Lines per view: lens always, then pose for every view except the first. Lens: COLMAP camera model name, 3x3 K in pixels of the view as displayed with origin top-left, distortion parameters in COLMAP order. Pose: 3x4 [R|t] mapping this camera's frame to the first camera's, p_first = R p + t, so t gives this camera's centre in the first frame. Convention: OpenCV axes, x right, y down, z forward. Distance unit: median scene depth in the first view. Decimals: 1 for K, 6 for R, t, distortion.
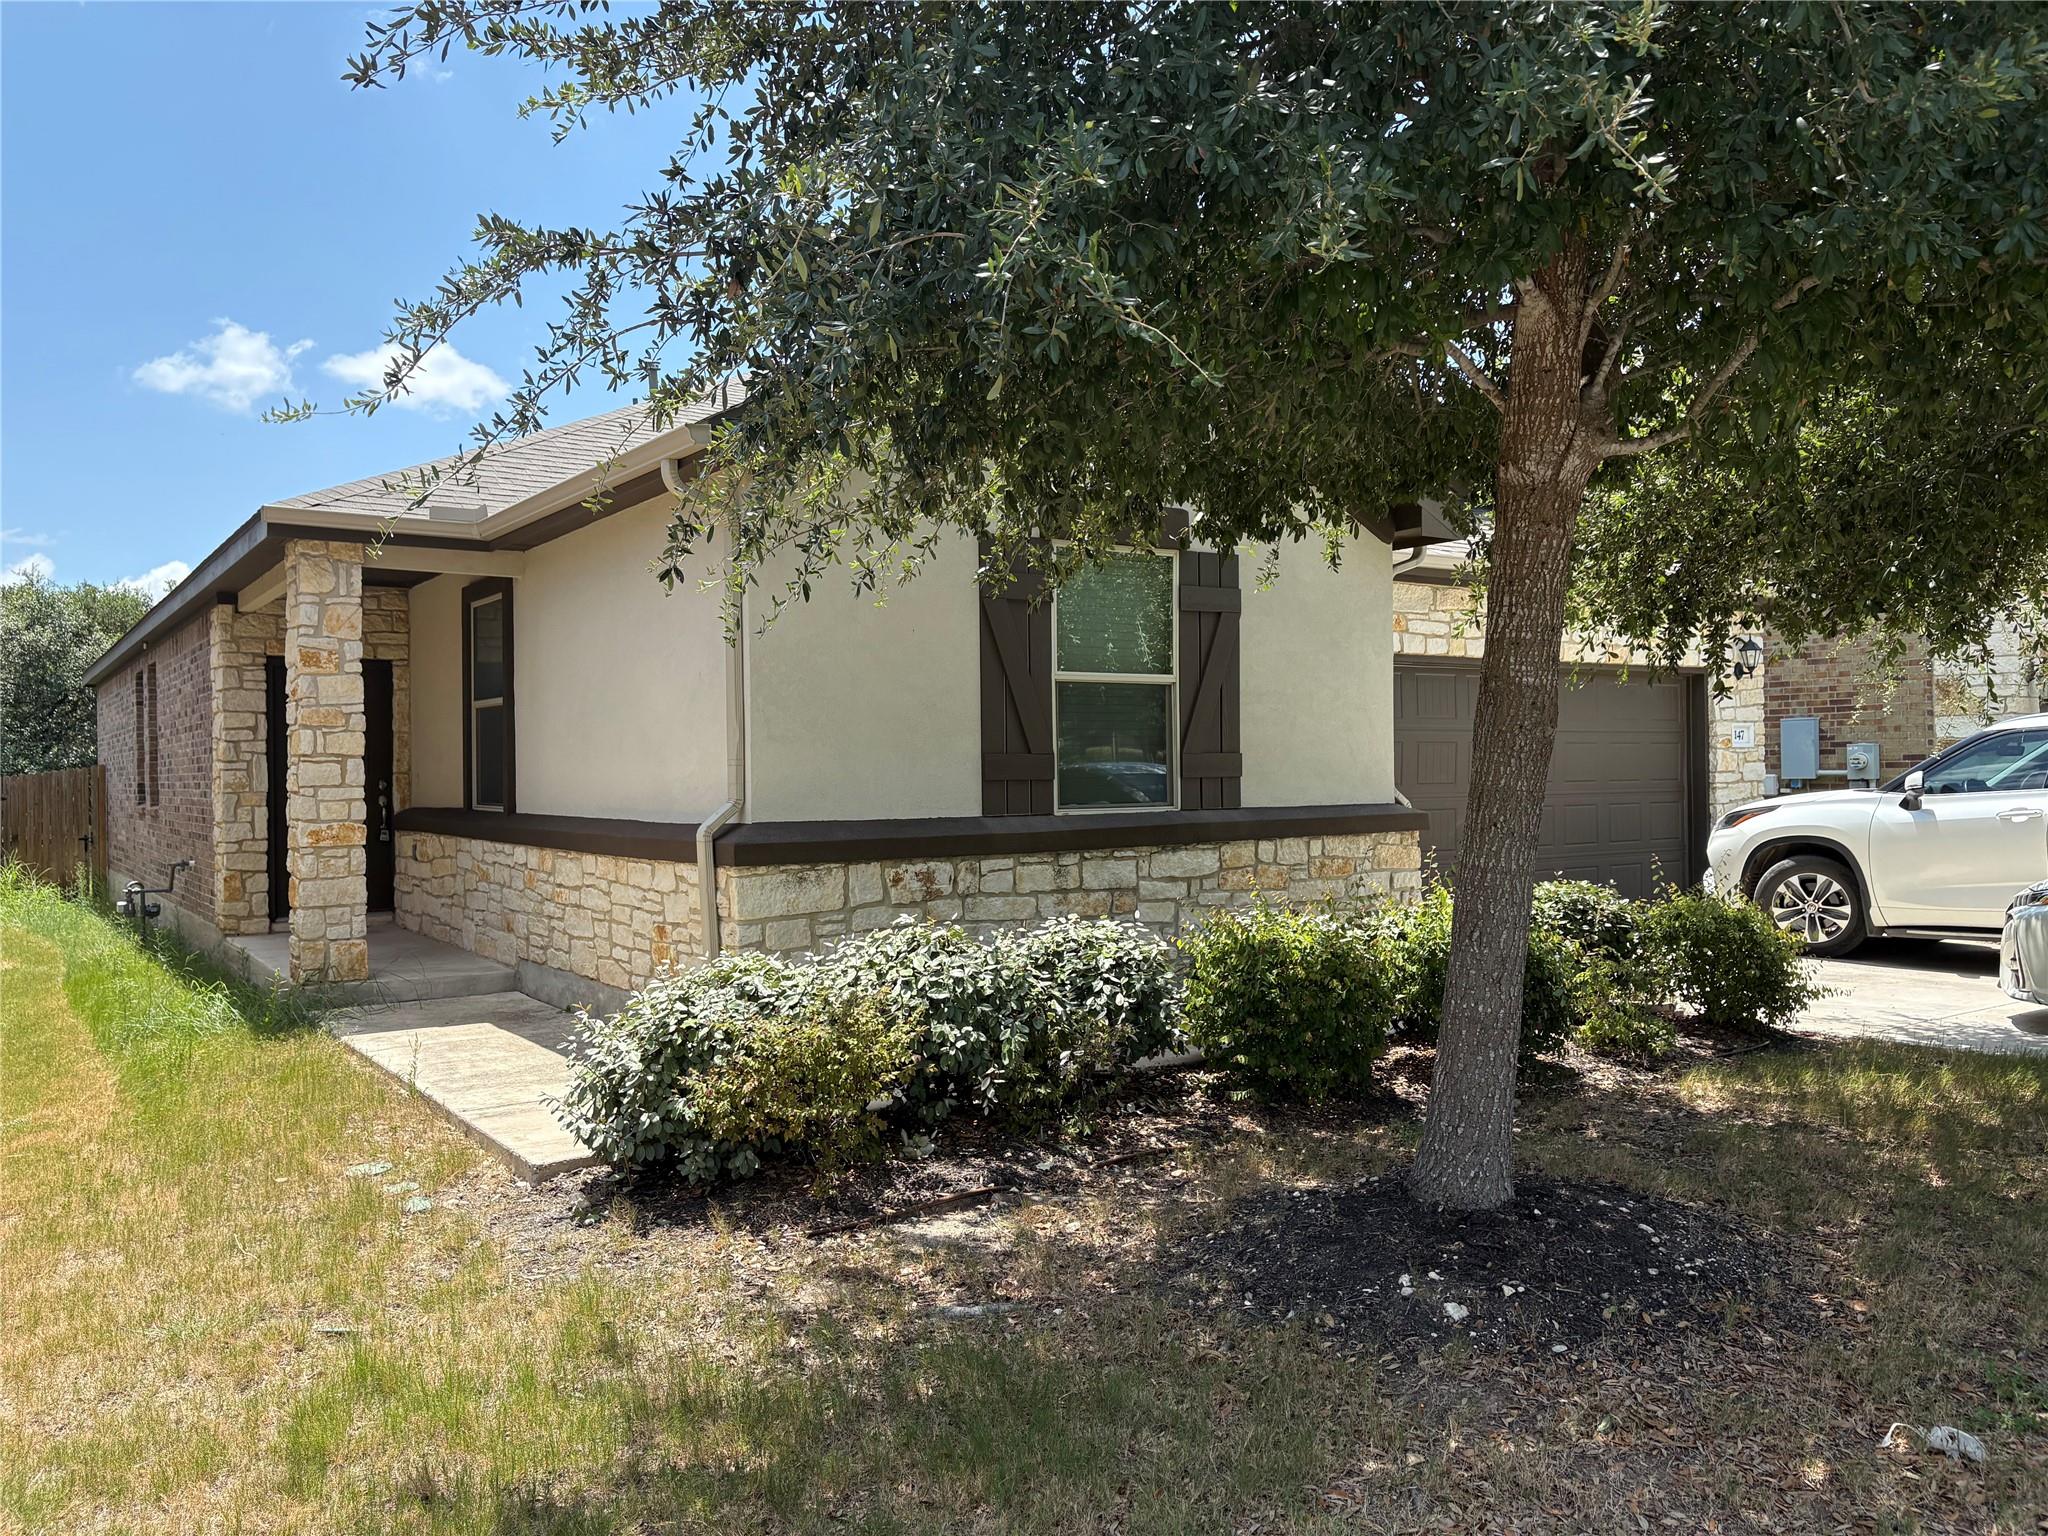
lens RADIAL K [[1551.2, 0, 1023.1], [0, 1551.2, 759.8], [0, 0, 1]] dist [0.048315, -0.029449]
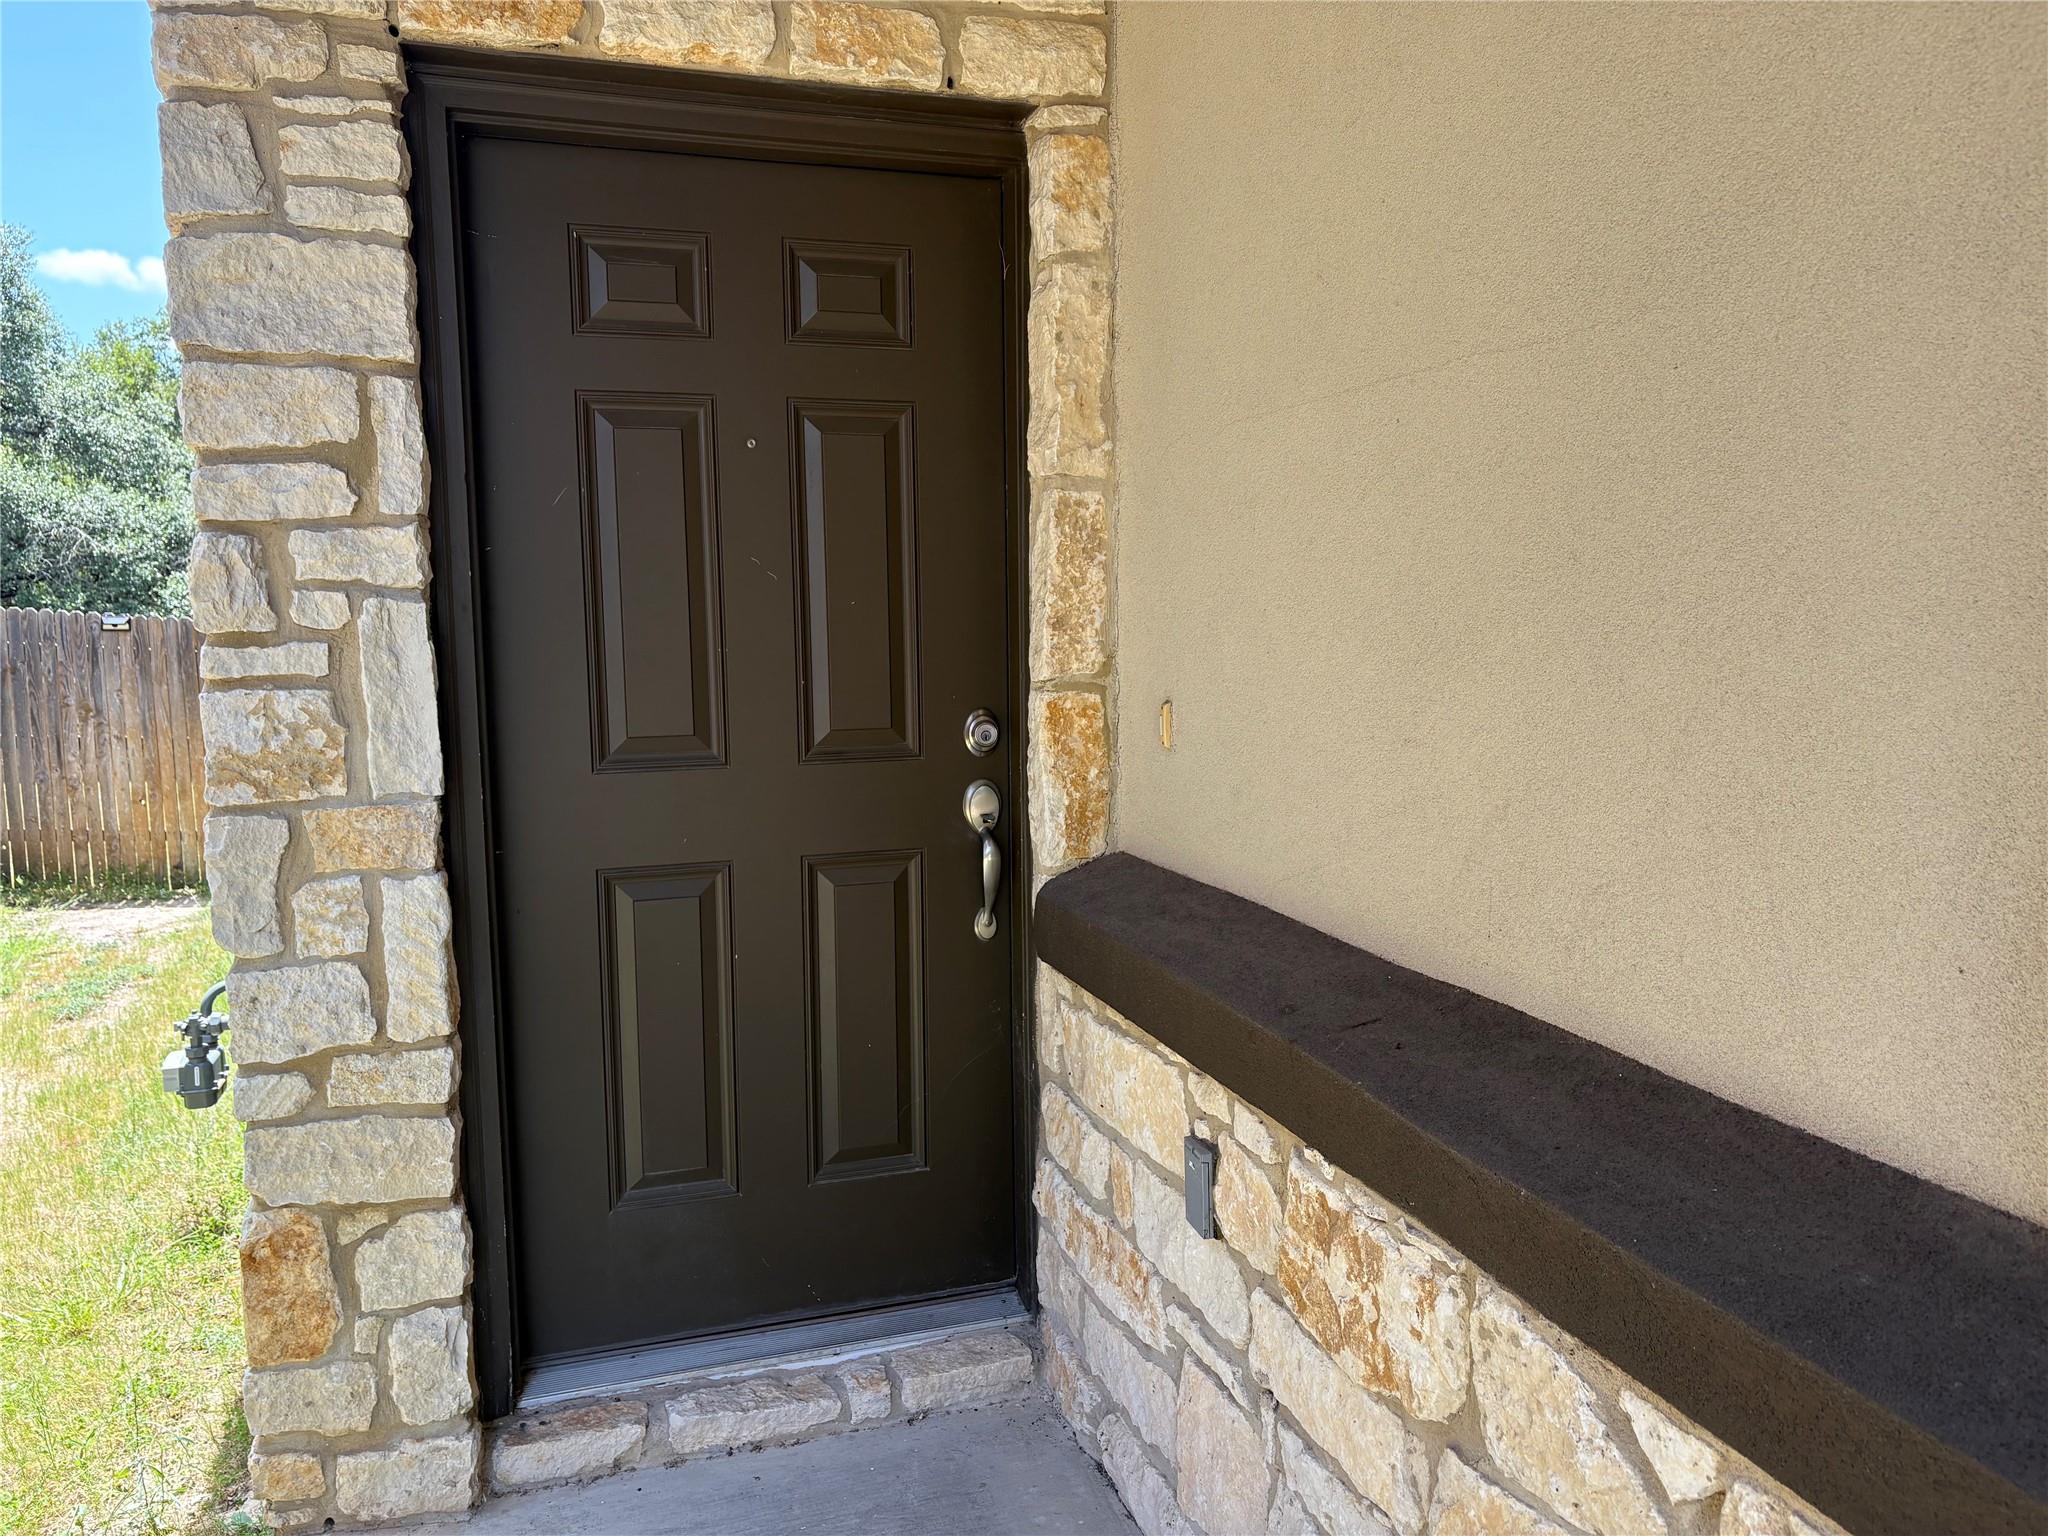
lens RADIAL K [[1551.2, 0, 1022.9], [0, 1551.2, 769.0], [0, 0, 1]] dist [0.048315, -0.029449]
pose [[0.956314, 0.038933, -0.289737, -0.510619], [-0.000040, 0.991110, 0.133047, -0.011336], [0.292341, -0.127224, 0.947814, 1.191954]]
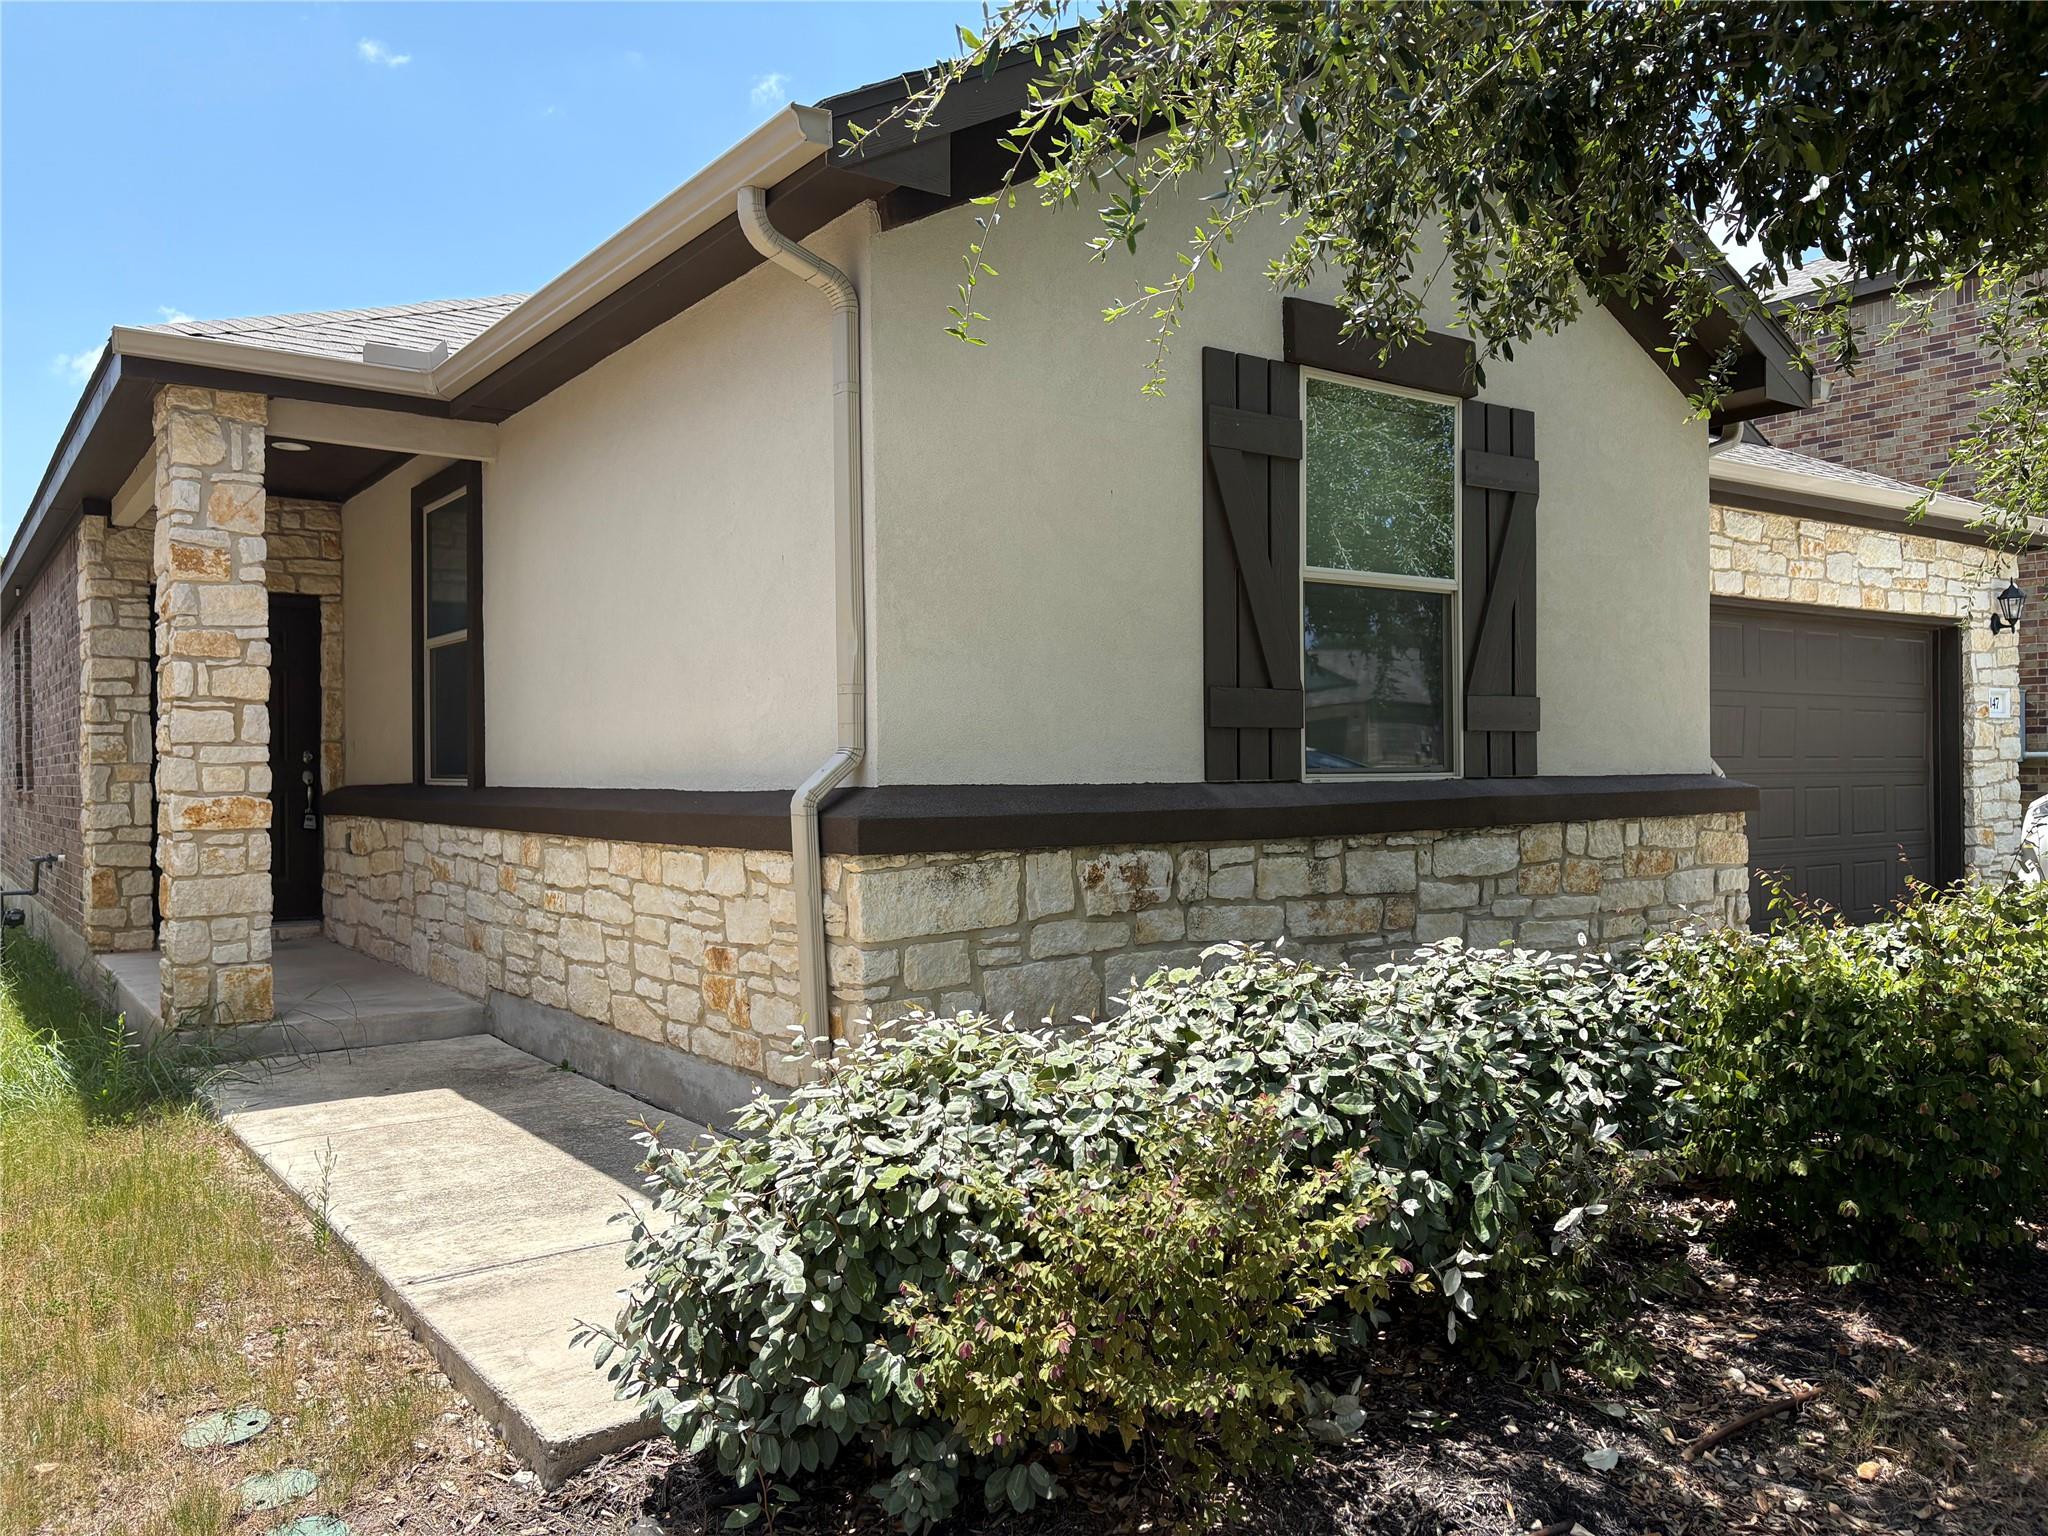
lens RADIAL K [[1551.2, 0, 1027.2], [0, 1551.2, 766.8], [0, 0, 1]] dist [0.048315, -0.029449]
pose [[0.999546, 0.003014, 0.029962, -0.112973], [-0.003120, 0.999989, 0.003496, 0.025655], [-0.029952, -0.003587, 0.999545, 0.316980]]
